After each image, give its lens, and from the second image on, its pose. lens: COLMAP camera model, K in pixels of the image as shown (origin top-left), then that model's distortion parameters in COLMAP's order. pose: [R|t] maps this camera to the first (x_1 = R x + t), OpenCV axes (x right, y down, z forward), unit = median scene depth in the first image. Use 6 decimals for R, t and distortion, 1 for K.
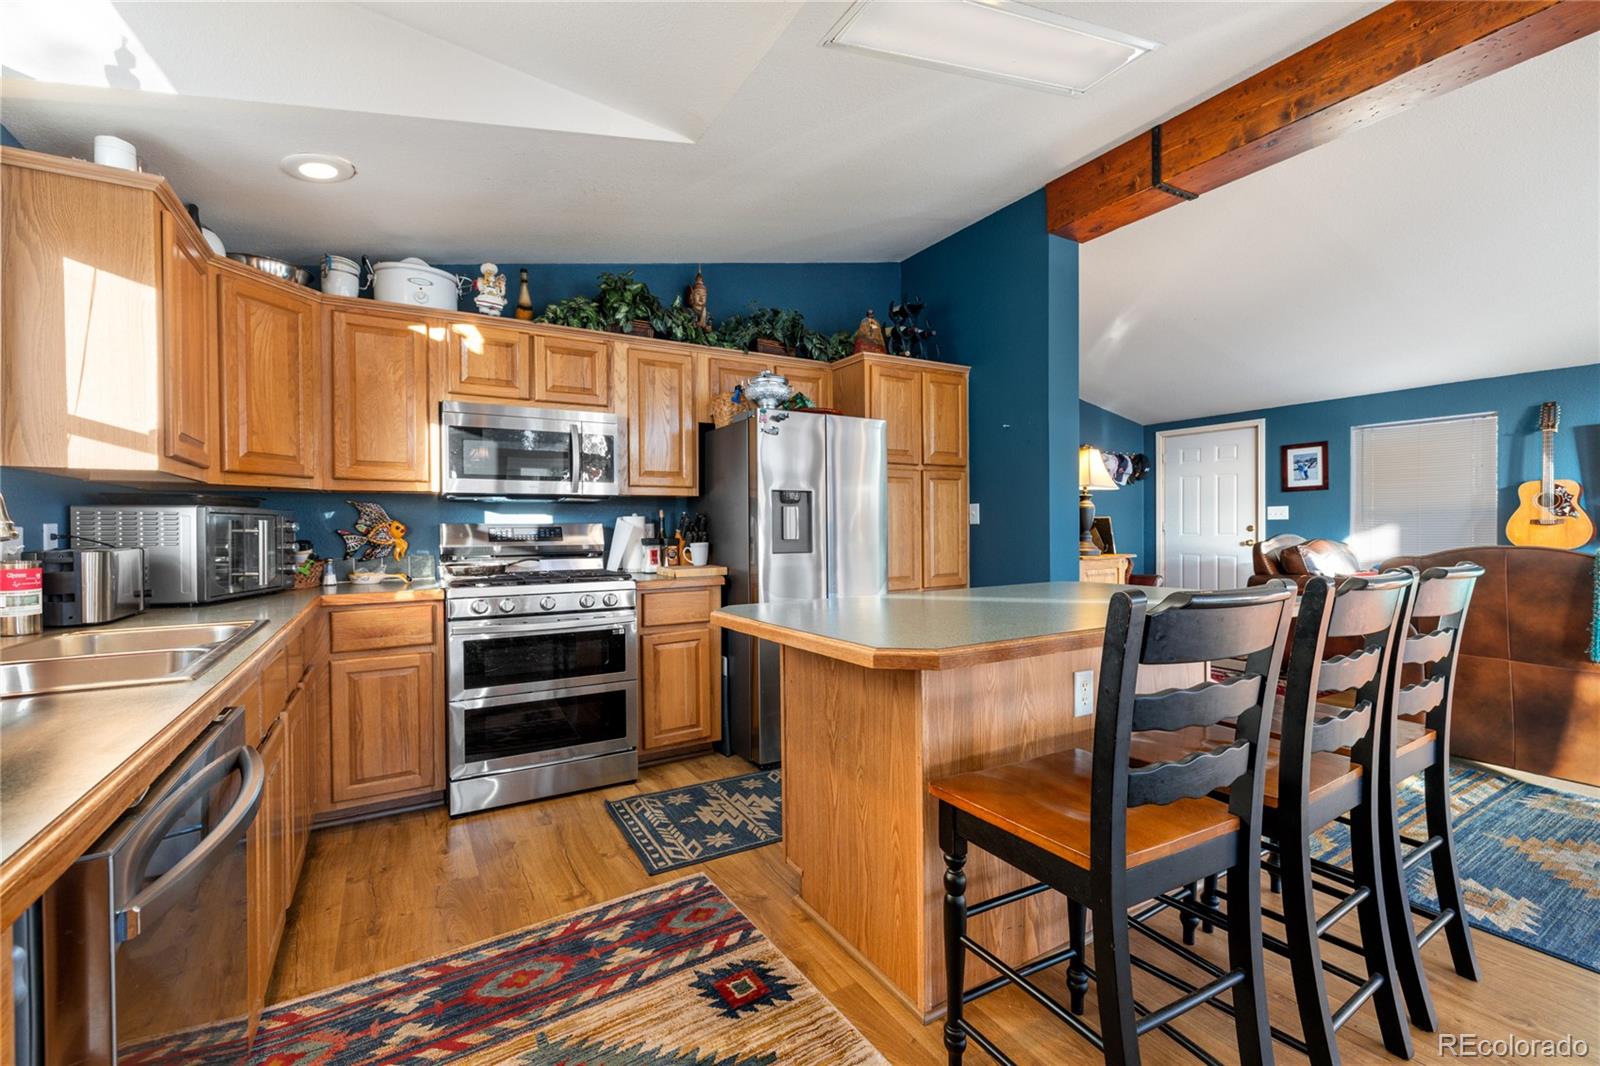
lens RADIAL K [[672.4, 0, 800.0], [0, 672.4, 533.0], [0, 0, 1]] dist [-0.001324, -0.000212]
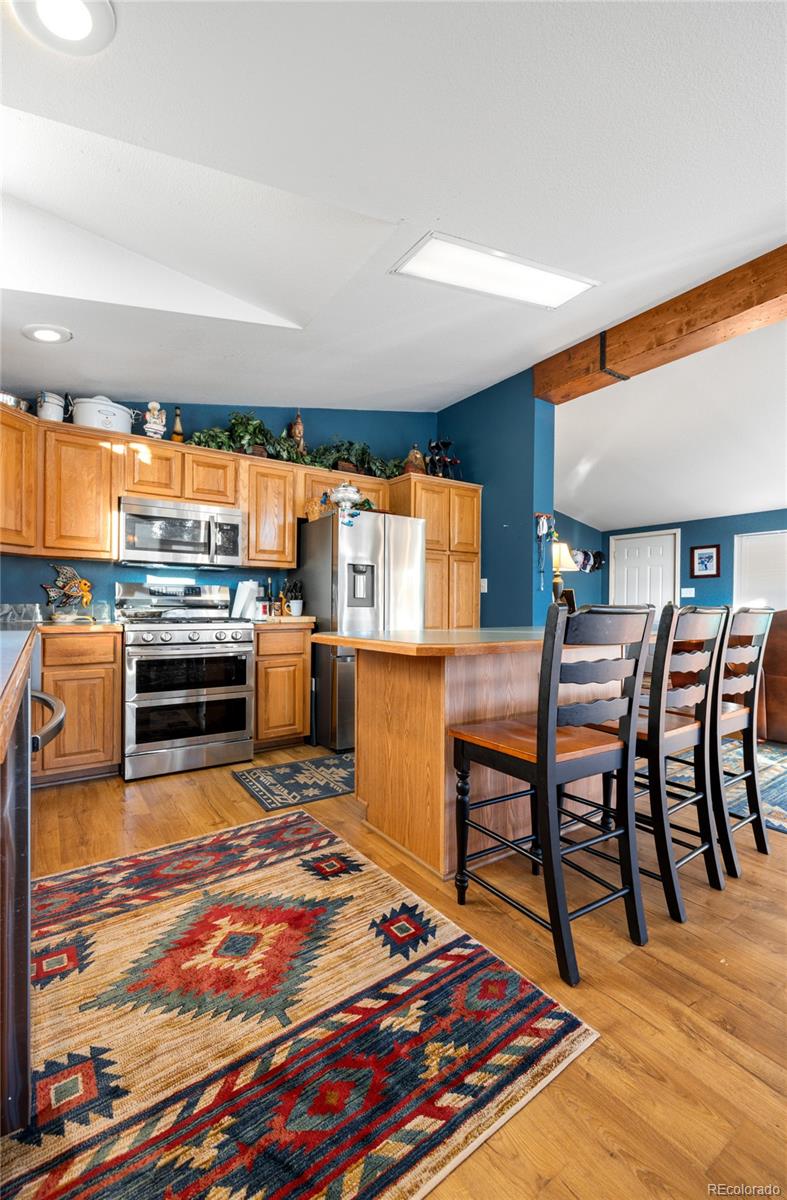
lens RADIAL K [[499.6, 0, 393.7], [0, 499.6, 611.3], [0, 0, 1]] dist [-0.001555, 0.000032]
pose [[0.997570, 0.014875, 0.068070, -0.016082], [-0.015102, 0.999882, 0.002808, 0.040184], [-0.068020, -0.003829, 0.997677, -0.114376]]
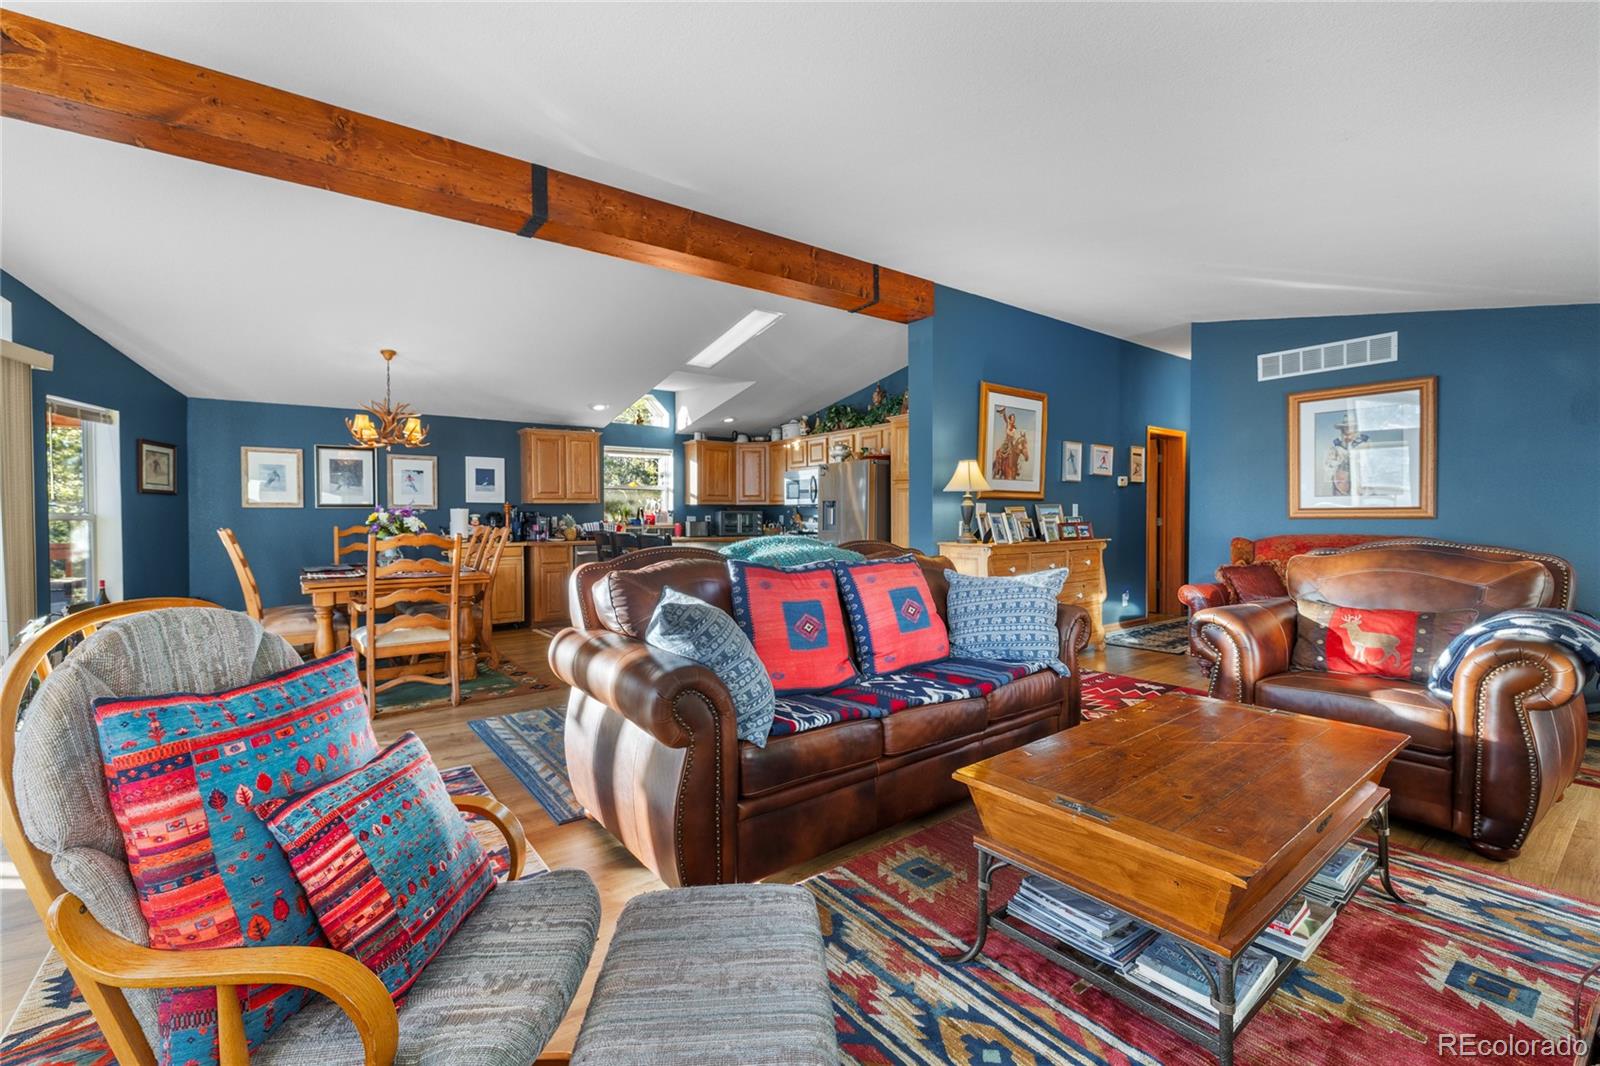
lens RADIAL K [[668.2, 0, 778.6], [0, 668.2, 527.1], [0, 0, 1]] dist [-0.000312, 0.000097]
pose [[0.089361, 0.026708, -0.995641, 2.276720], [-0.008715, 0.999623, 0.026033, -0.038706], [0.995961, 0.006351, 0.089561, 0.721094]]
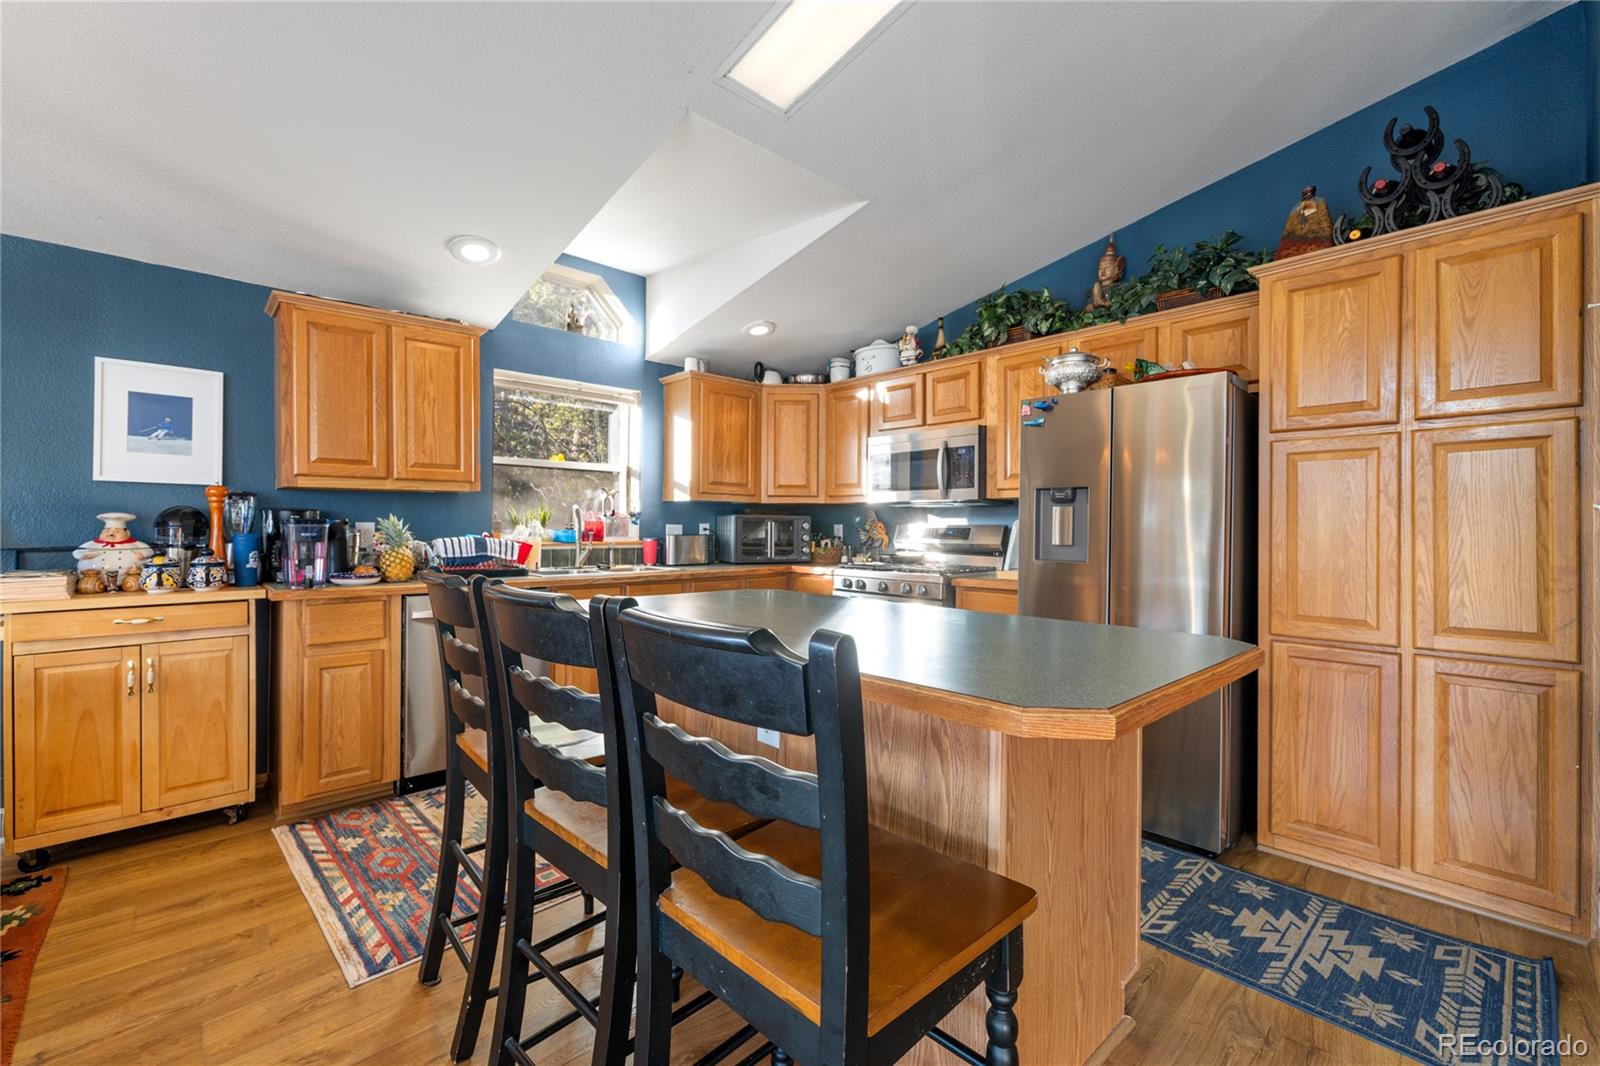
lens RADIAL K [[668.2, 0, 778.6], [0, 668.2, 527.1], [0, 0, 1]] dist [-0.000312, 0.000097]
pose [[0.201345, 0.009330, -0.979476, 0.823465], [-0.016336, 0.999848, 0.006166, -0.013495], [0.979384, 0.014759, 0.201467, 0.527224]]
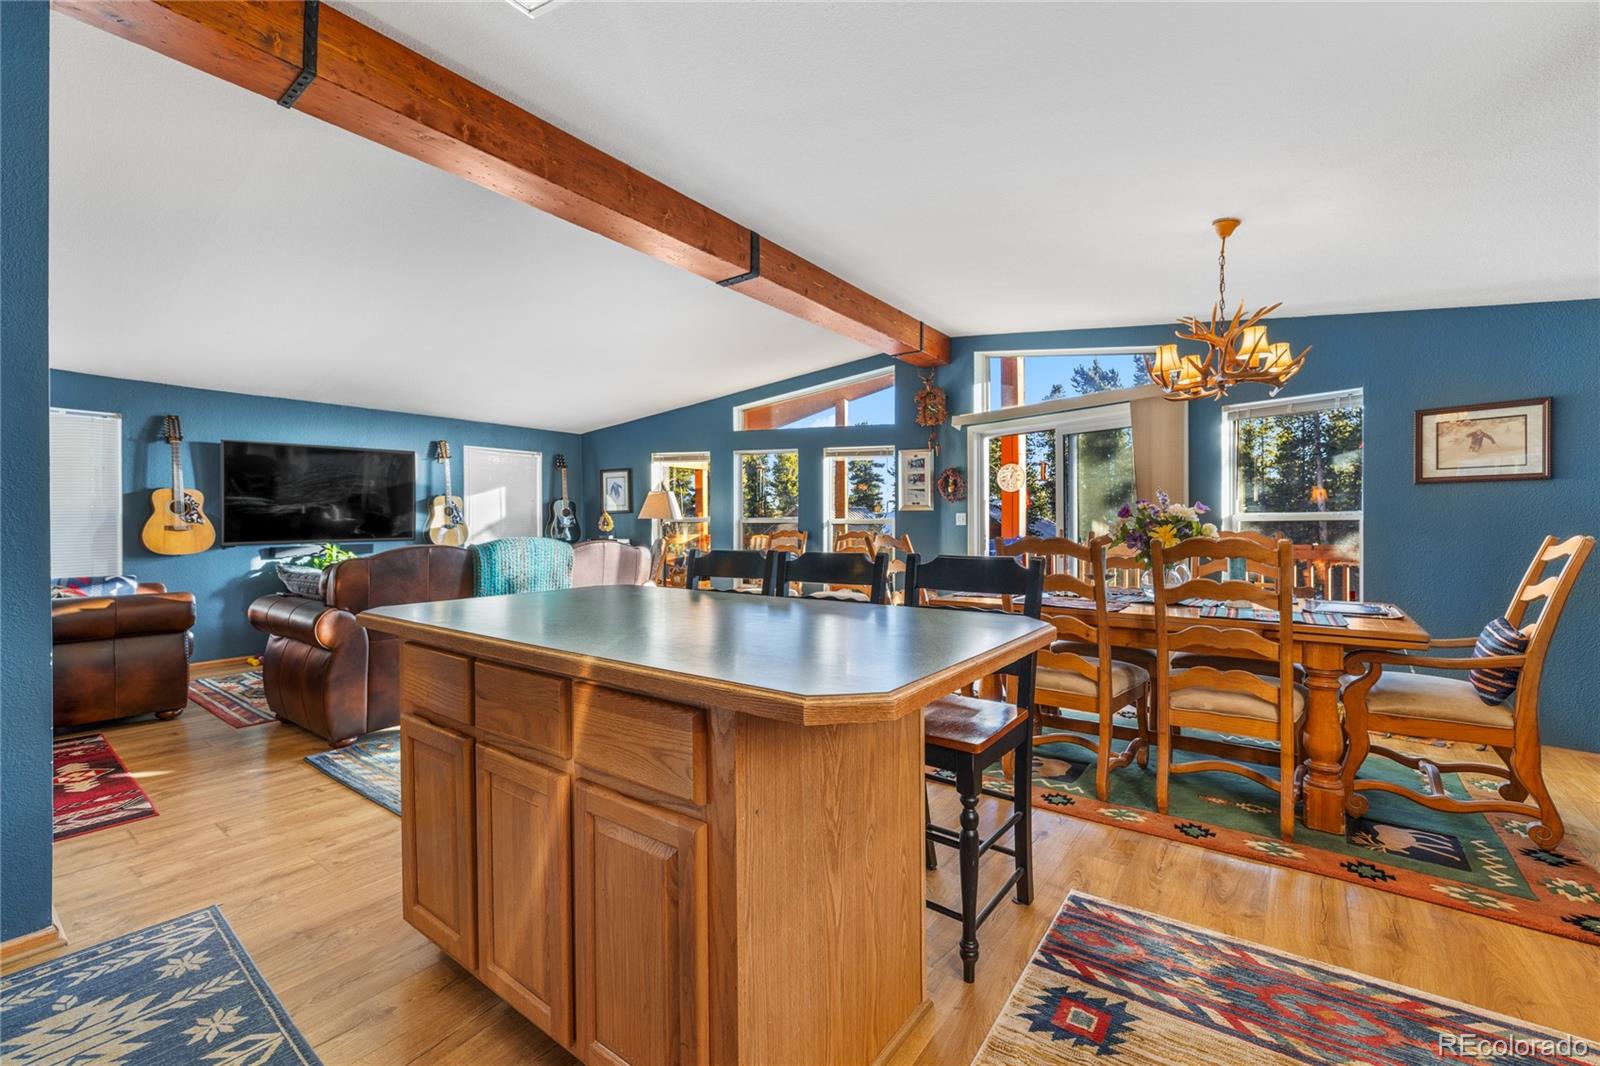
lens RADIAL K [[674.3, 0, 772.0], [0, 674.3, 527.2], [0, 0, 1]] dist [0.002102, 0.000352]
pose [[-0.361879, 0.006669, 0.932201, -0.376798], [0.015422, 0.999880, -0.001167, -0.003148], [-0.932097, 0.013954, -0.361939, 0.846832]]
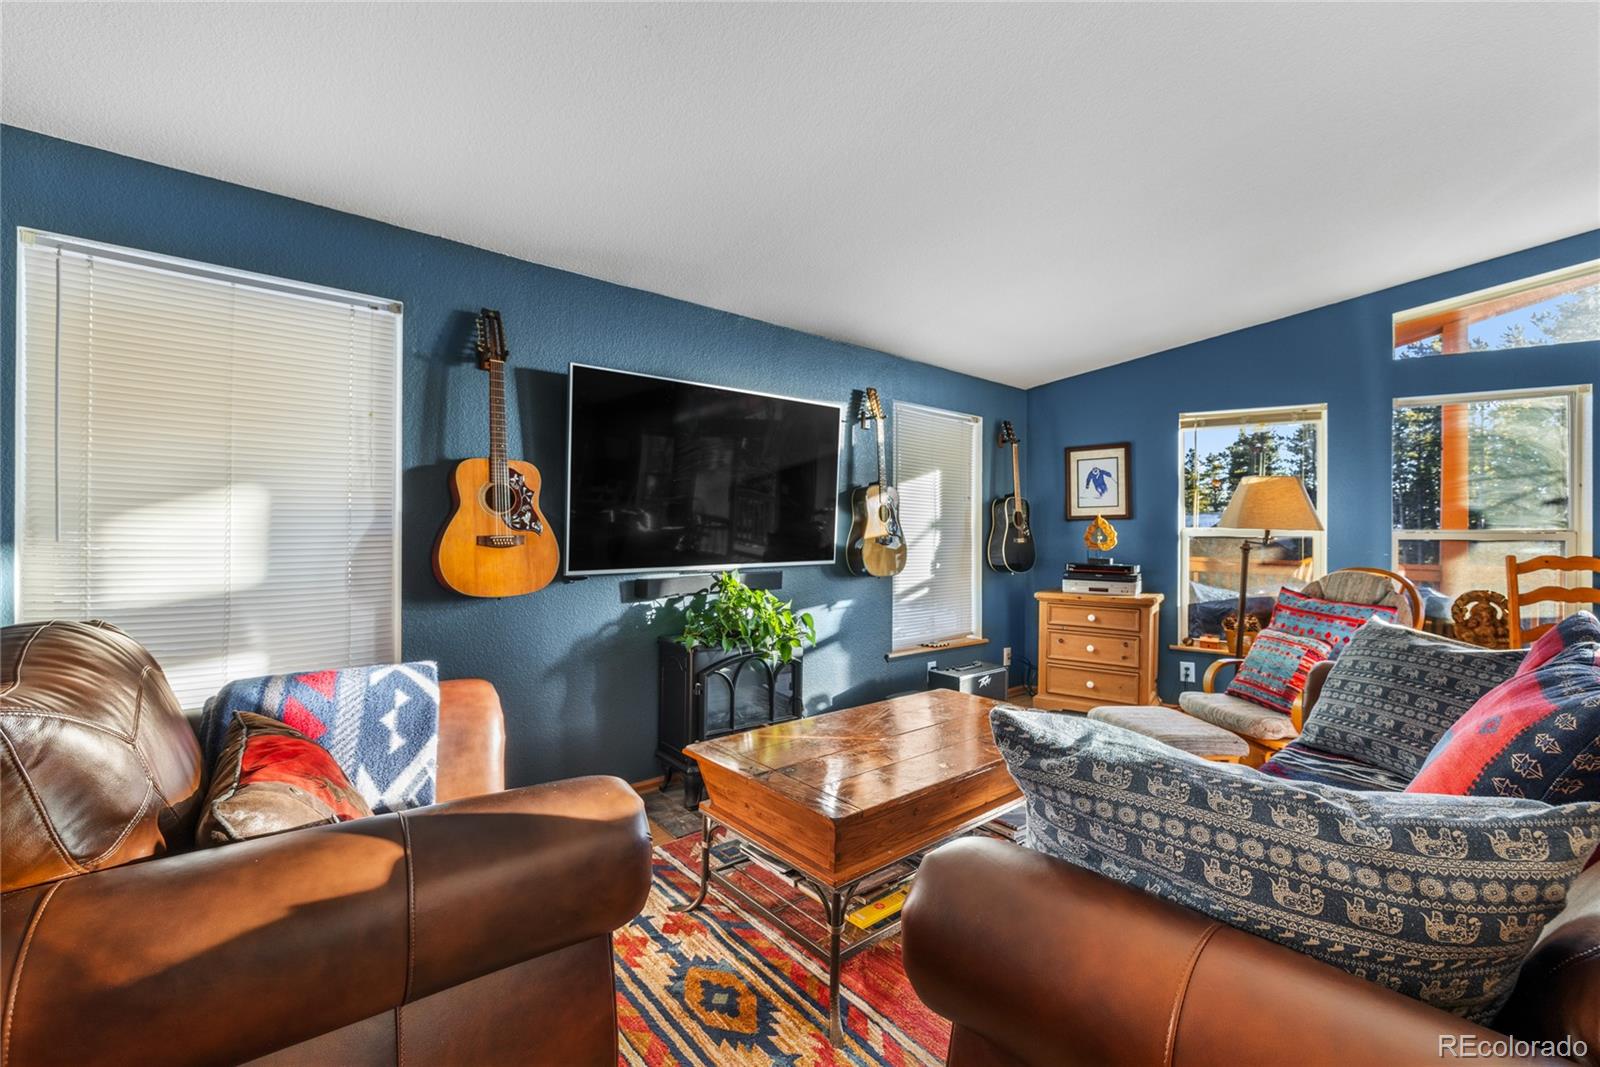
lens RADIAL K [[662.3, 0, 783.9], [0, 662.3, 538.2], [0, 0, 1]] dist [0.000918, 0.000132]
pose [[-0.148848, 0.003696, 0.988853, 0.963567], [0.004375, 0.999986, -0.003079, -0.026483], [-0.988850, 0.003868, -0.148862, 1.428994]]
